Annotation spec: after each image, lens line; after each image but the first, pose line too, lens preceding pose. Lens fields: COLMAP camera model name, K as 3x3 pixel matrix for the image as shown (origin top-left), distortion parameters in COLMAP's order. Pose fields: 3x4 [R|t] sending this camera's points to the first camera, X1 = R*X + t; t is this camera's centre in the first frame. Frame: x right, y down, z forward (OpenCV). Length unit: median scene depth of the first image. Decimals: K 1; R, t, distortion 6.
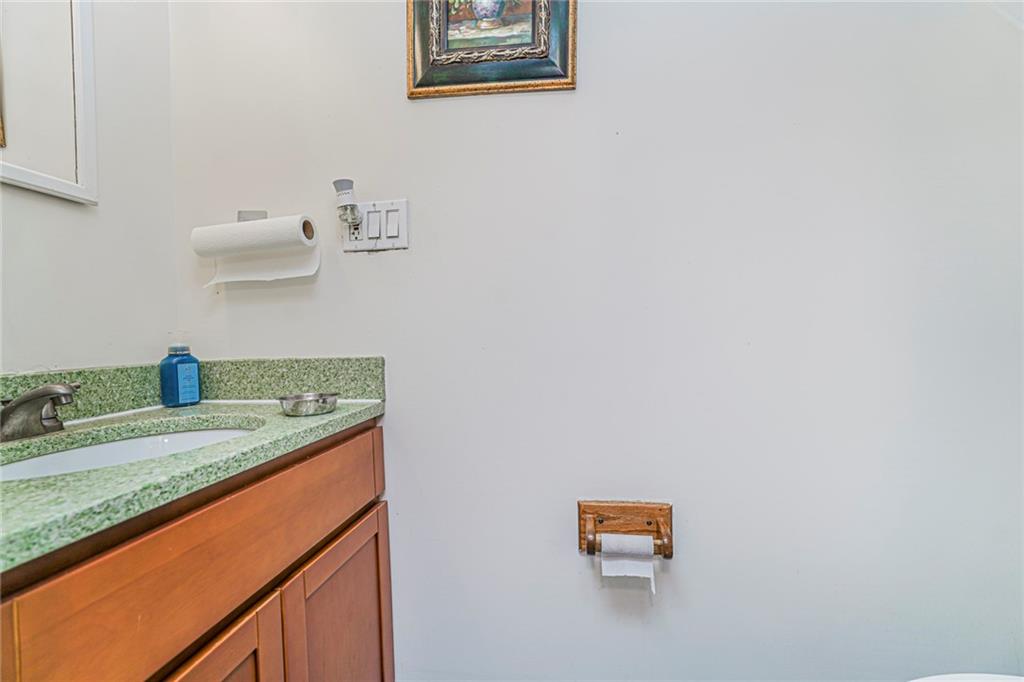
lens RADIAL K [[447.8, 0, 515.4], [0, 447.8, 344.5], [0, 0, 1]] dist [-0.024098, 0.009979]
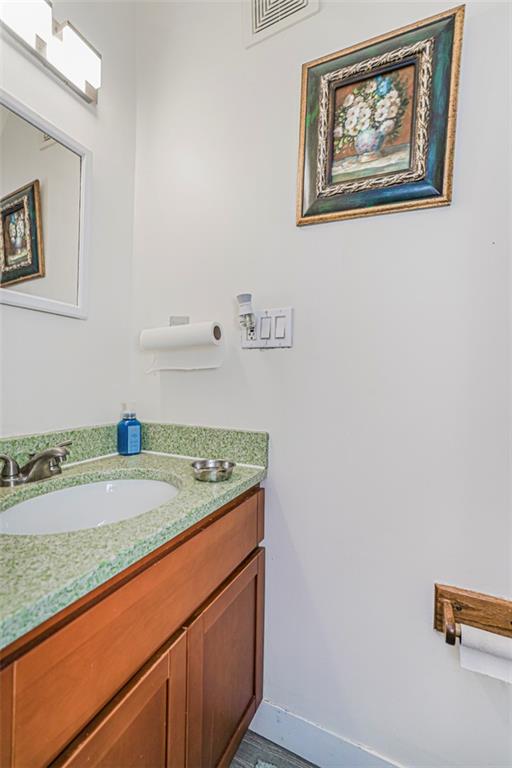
lens RADIAL K [[335.8, 0, 252.4], [0, 335.8, 384.0], [0, 0, 1]] dist [-0.024098, 0.009979]
pose [[0.953977, 0.044953, -0.296492, -0.067451], [-0.048345, 0.998822, -0.004116, -0.110881], [0.295958, 0.018260, 0.955027, 0.086491]]
